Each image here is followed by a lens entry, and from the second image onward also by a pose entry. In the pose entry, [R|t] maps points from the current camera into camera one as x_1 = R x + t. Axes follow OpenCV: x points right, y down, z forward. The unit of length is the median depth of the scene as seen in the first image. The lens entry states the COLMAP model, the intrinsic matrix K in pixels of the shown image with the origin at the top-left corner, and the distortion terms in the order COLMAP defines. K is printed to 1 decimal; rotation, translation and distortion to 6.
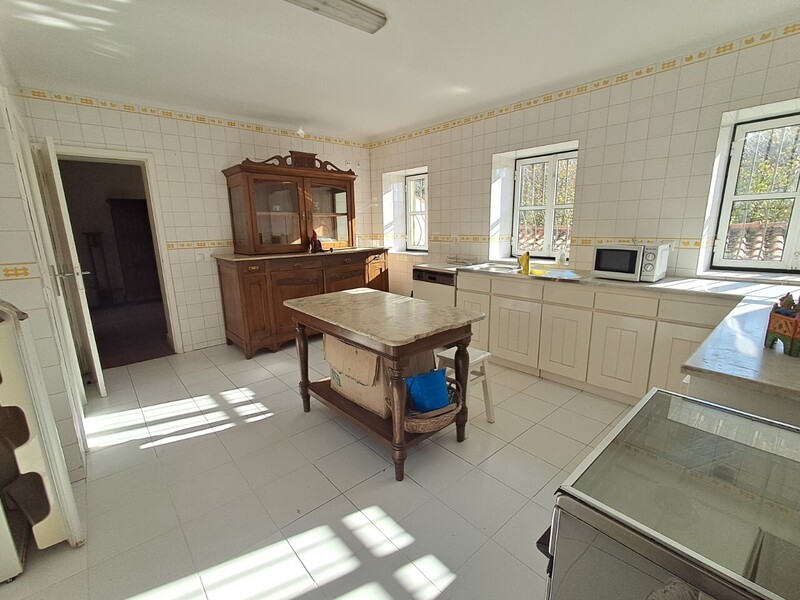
lens RADIAL K [[362.4, 0, 400.5], [0, 362.4, 304.9], [0, 0, 1]] dist [0.004963, 0.001327]
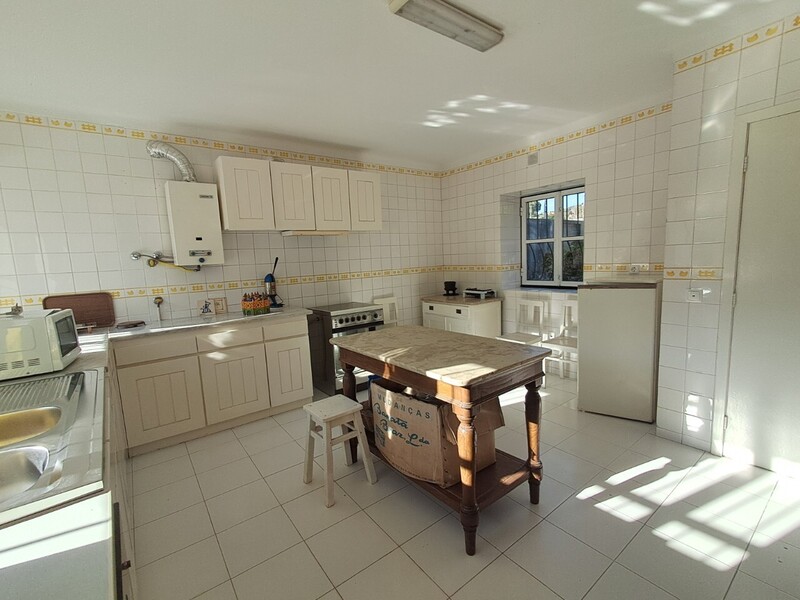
lens RADIAL K [[362.4, 0, 400.5], [0, 362.4, 304.9], [0, 0, 1]] dist [0.004963, 0.001327]
pose [[-0.995493, 0.056405, 0.076239, -0.065077], [0.079630, 0.933757, 0.348936, -0.341314], [-0.051507, 0.353434, -0.934040, 1.501782]]
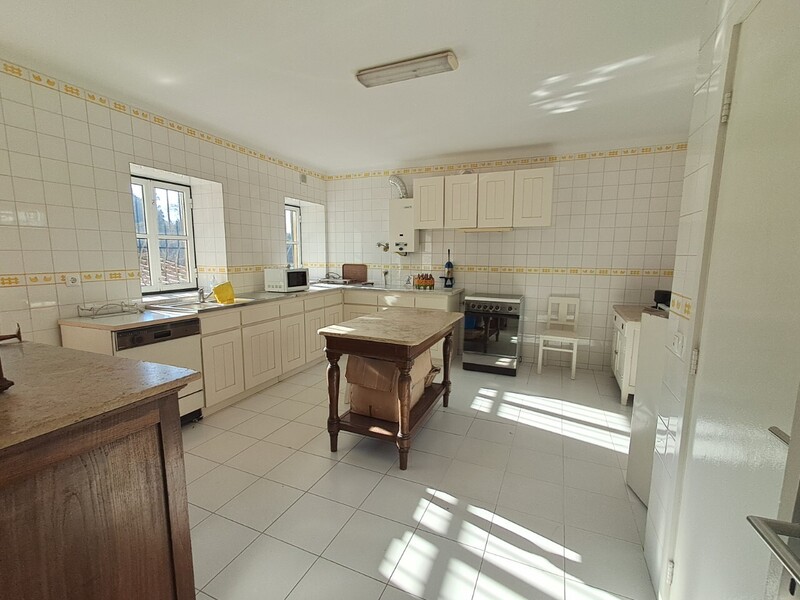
lens RADIAL K [[362.4, 0, 400.5], [0, 362.4, 304.9], [0, 0, 1]] dist [0.004963, 0.001327]
pose [[-0.427535, -0.110906, 0.897170, -0.938916], [0.202256, 0.955552, 0.214506, -0.246662], [-0.881083, 0.273167, -0.386100, 1.186438]]
